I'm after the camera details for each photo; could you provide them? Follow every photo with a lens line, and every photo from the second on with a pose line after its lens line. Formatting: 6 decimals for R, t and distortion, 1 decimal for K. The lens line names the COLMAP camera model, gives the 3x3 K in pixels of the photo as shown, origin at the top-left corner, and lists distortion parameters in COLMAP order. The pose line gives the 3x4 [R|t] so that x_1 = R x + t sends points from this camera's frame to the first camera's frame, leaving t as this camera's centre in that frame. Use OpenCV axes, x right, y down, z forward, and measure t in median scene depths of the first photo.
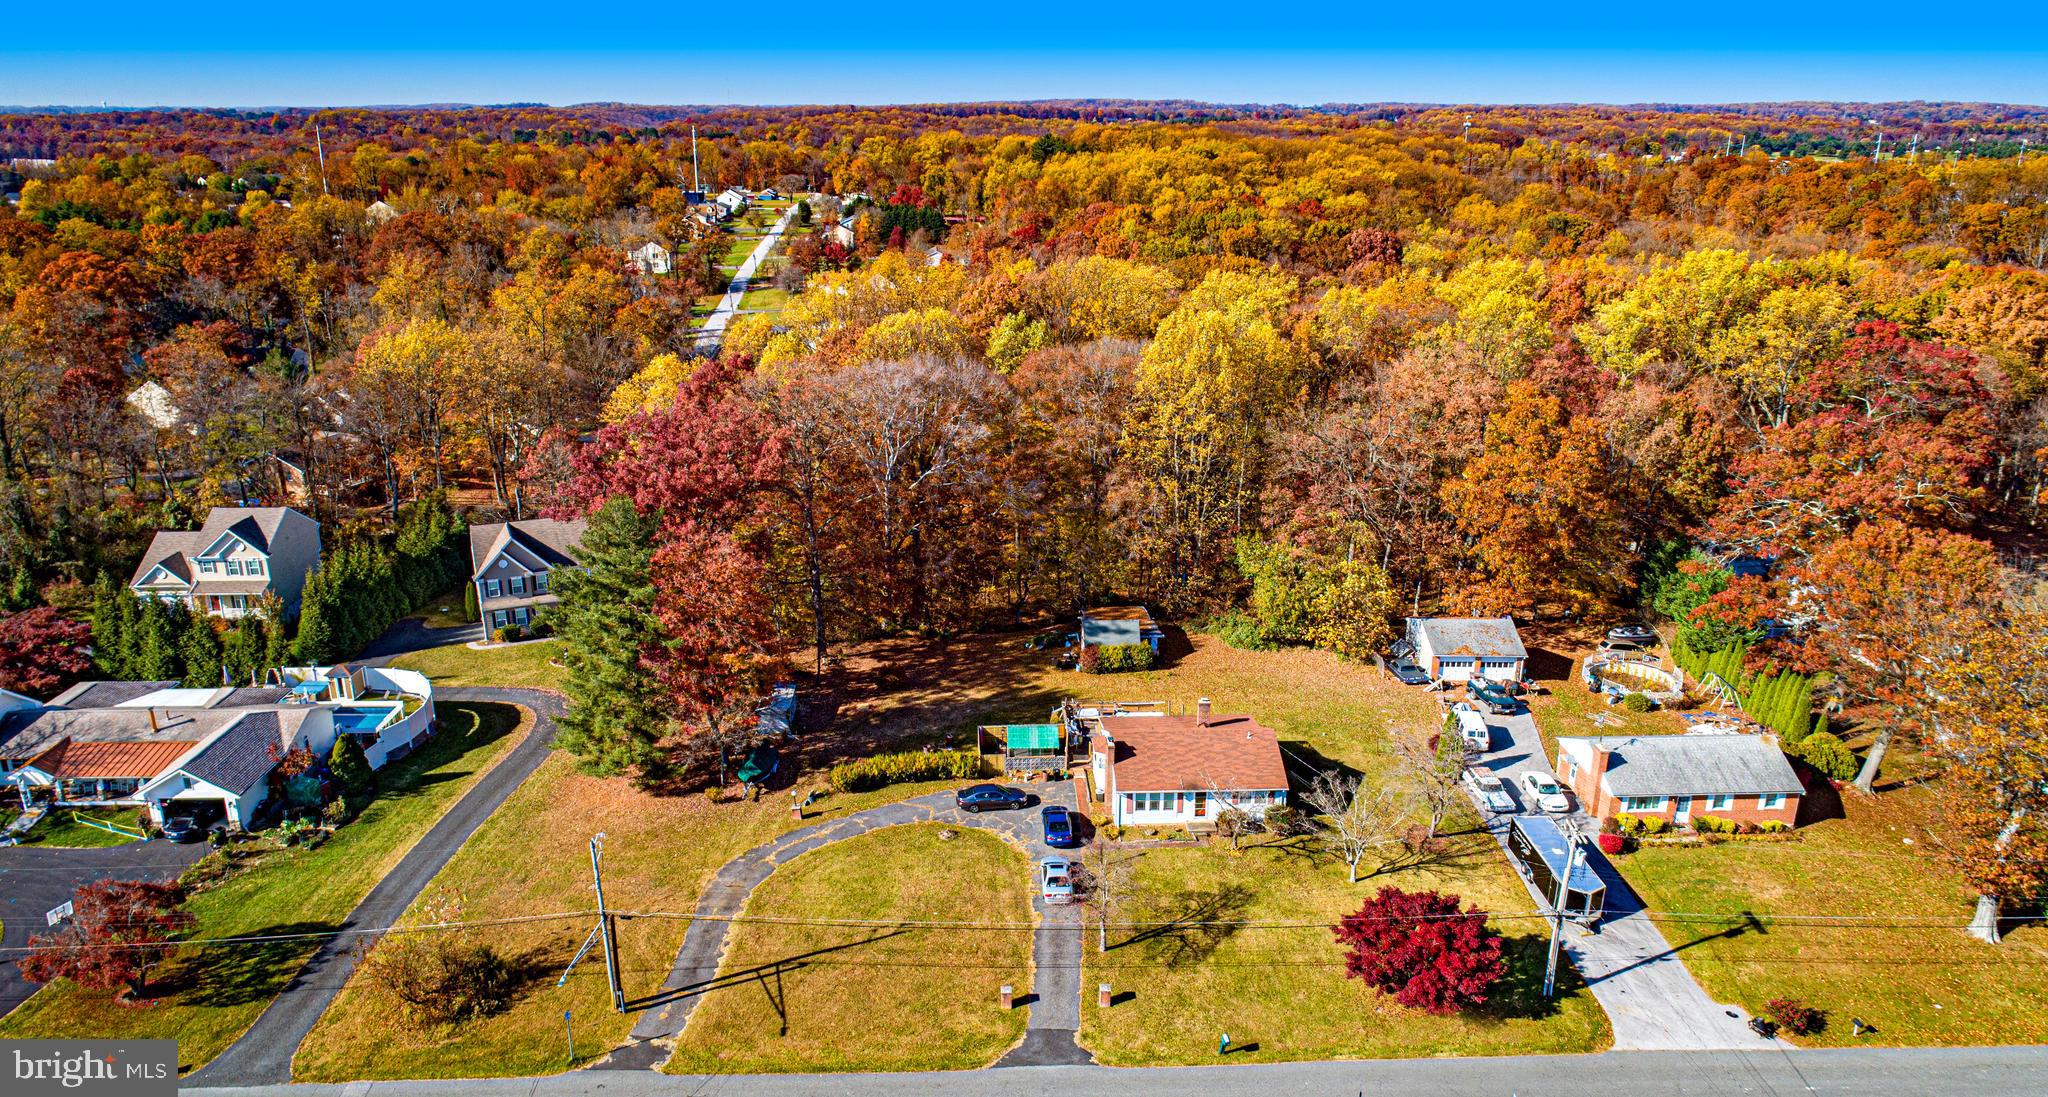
lens RADIAL K [[1376.8, 0, 1022.9], [0, 1376.8, 573.2], [0, 0, 1]] dist [-0.015968, 0.003273]
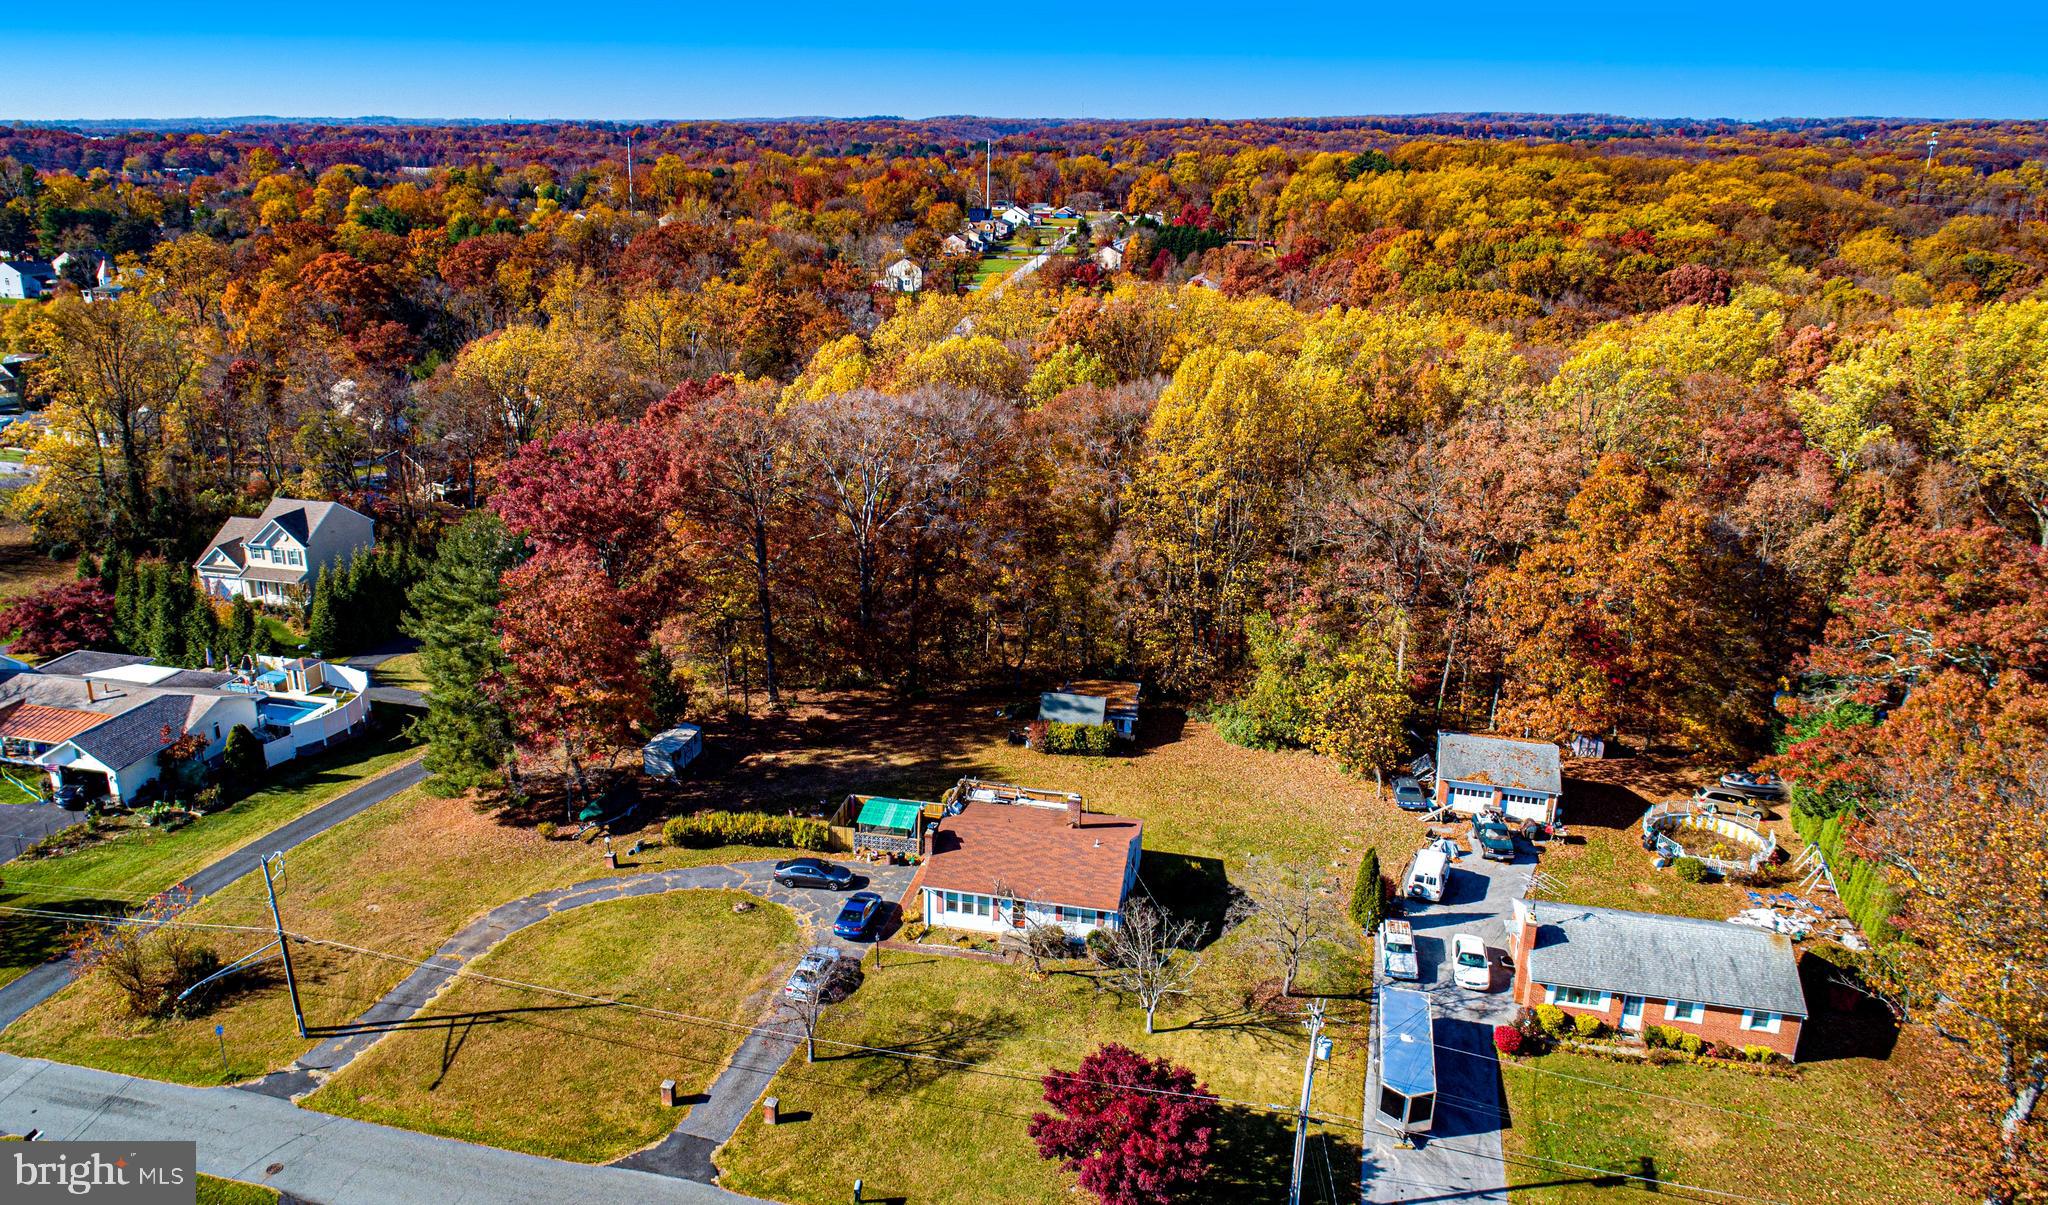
lens RADIAL K [[1477.9, 0, 950.5], [0, 1477.9, 602.3], [0, 0, 1]] dist [-0.014246, 0.002591]
pose [[0.957739, 0.088705, -0.273618, 0.267912], [-0.091906, 0.995767, 0.001122, -0.020718], [0.272560, 0.024072, 0.961838, 0.072320]]
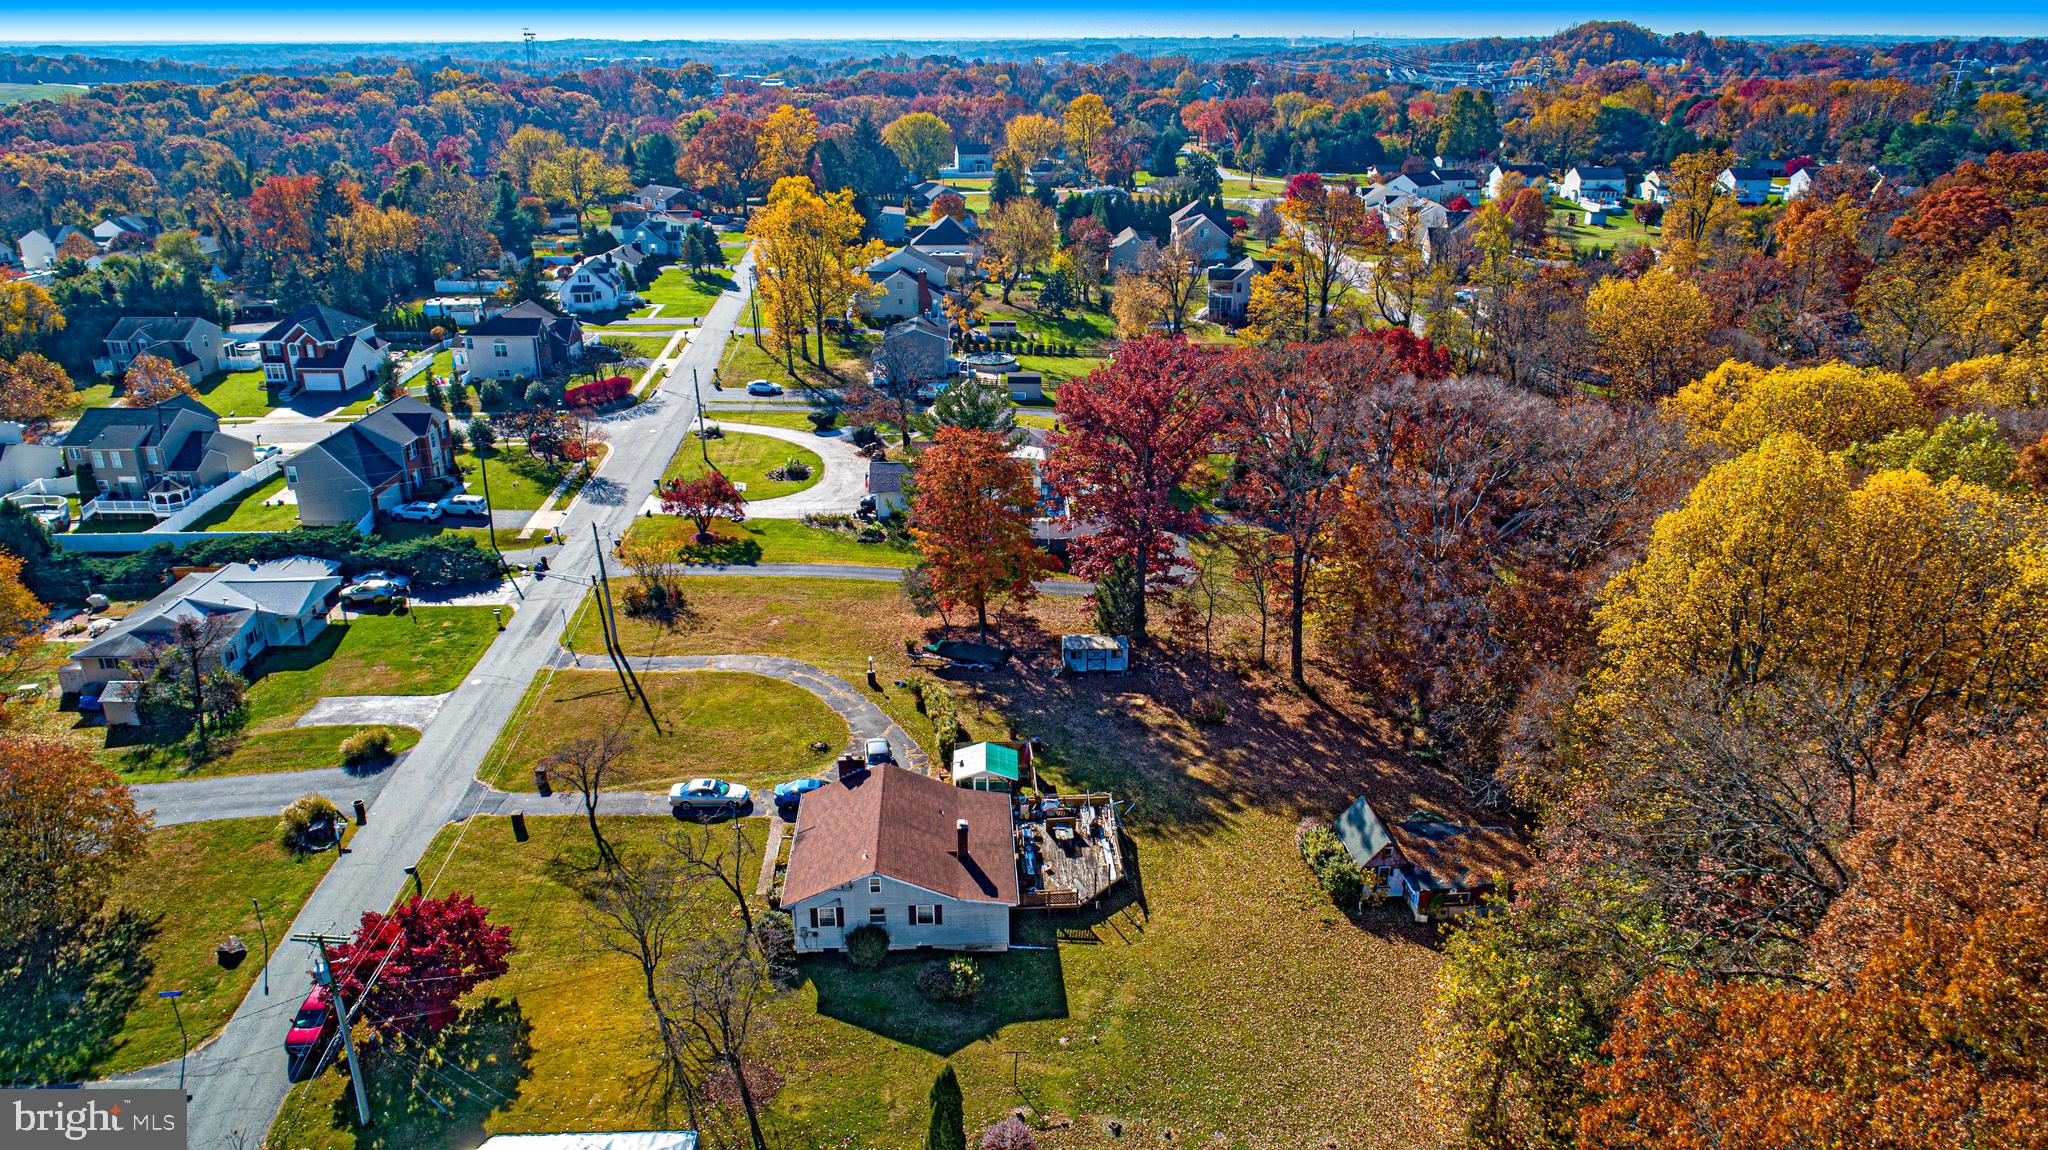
lens RADIAL K [[1366.7, 0, 1024.0], [0, 1366.7, 575.0], [0, 0, 1]] dist [-0.010959, 0.000930]
pose [[0.012041, 0.368790, -0.929435, 0.700107], [-0.321161, 0.881680, 0.345681, -0.269417], [0.946948, 0.294336, 0.129057, 0.797162]]
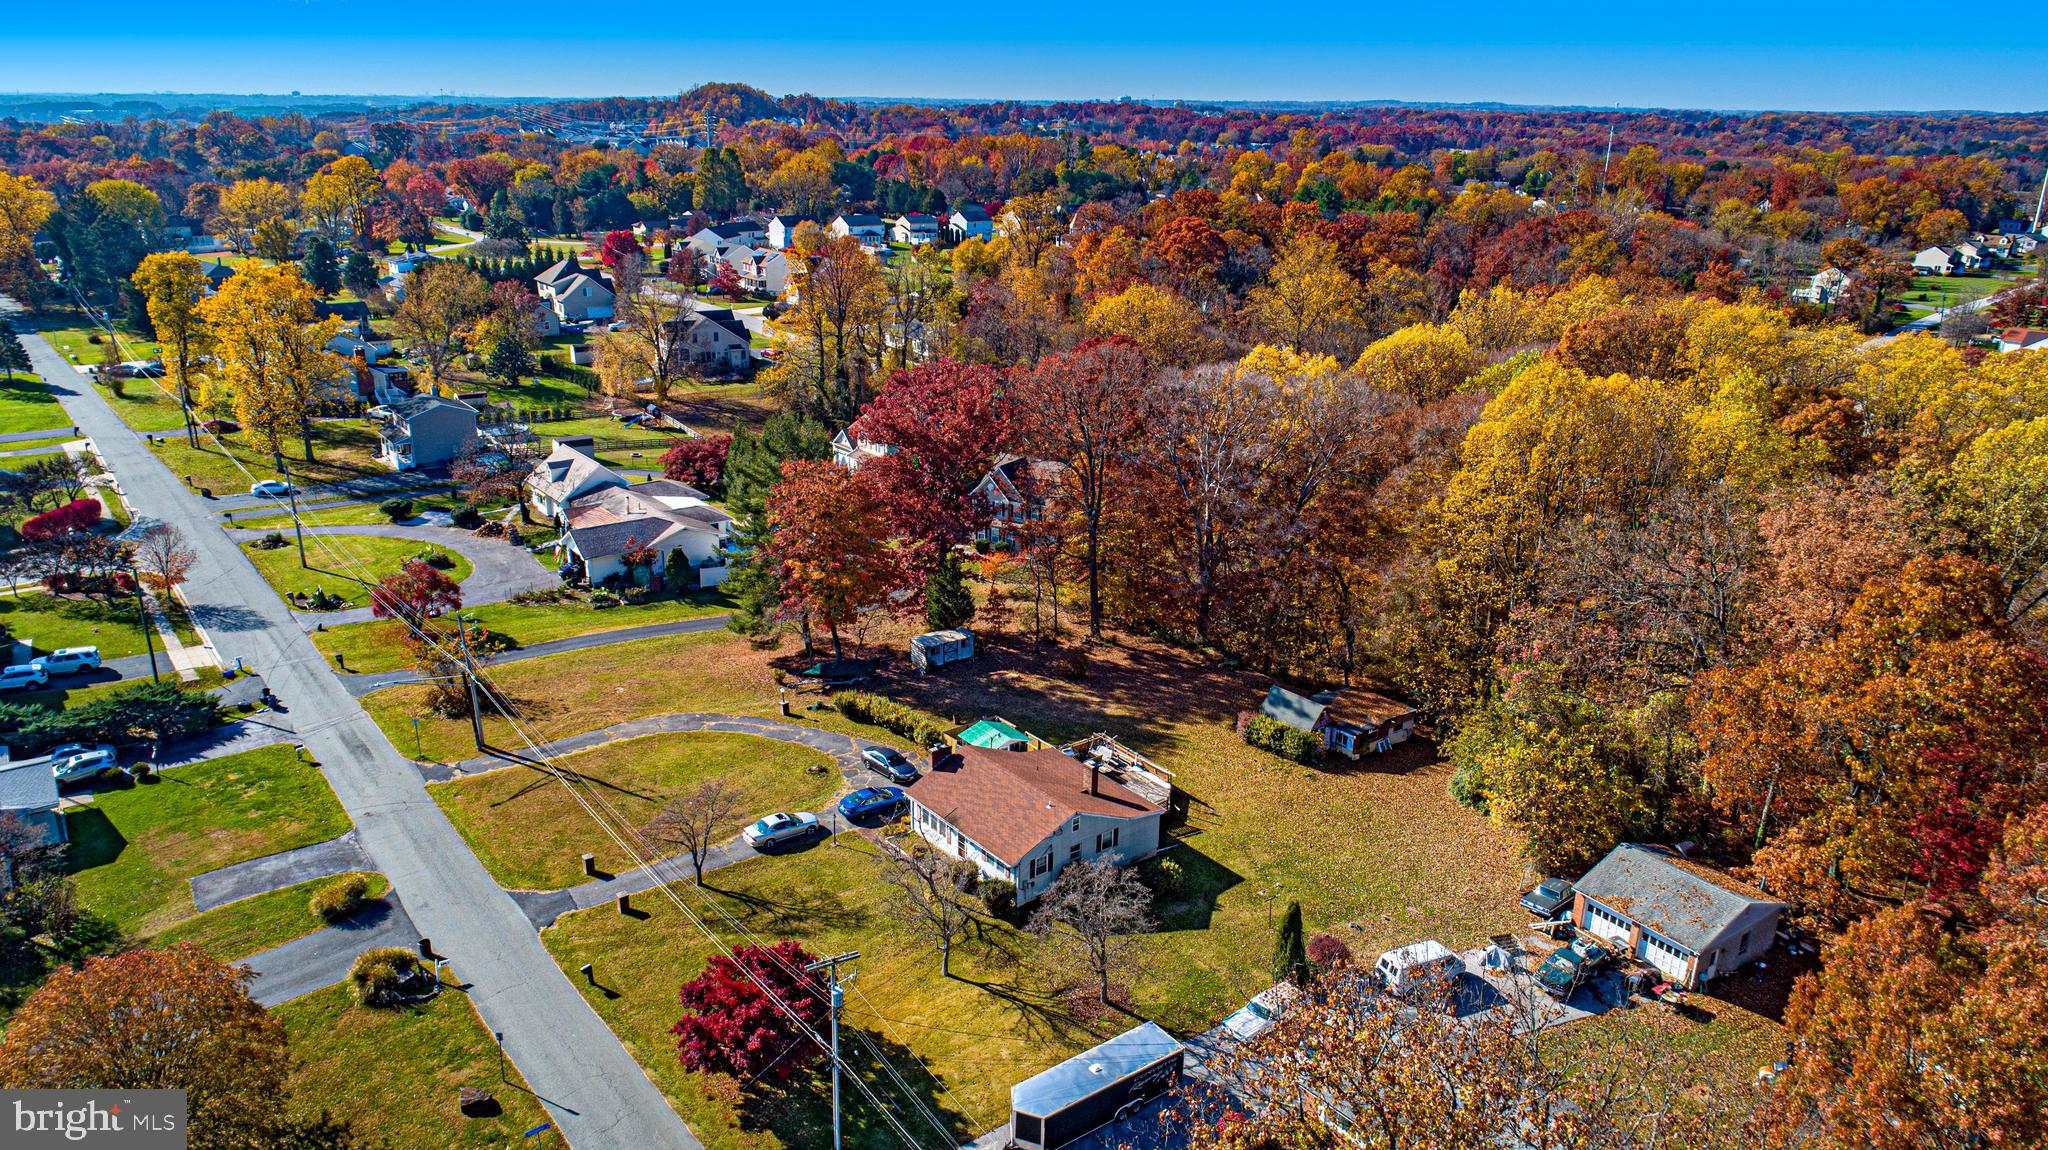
lens RADIAL K [[1404.9, 0, 1024.0], [0, 1404.9, 575.0], [0, 0, 1]] dist [-0.009450, 0.000679]
pose [[0.577879, 0.269279, -0.770419, 0.687716], [-0.275598, 0.952933, 0.126350, -0.112211], [0.768181, 0.139311, 0.624892, 0.342031]]
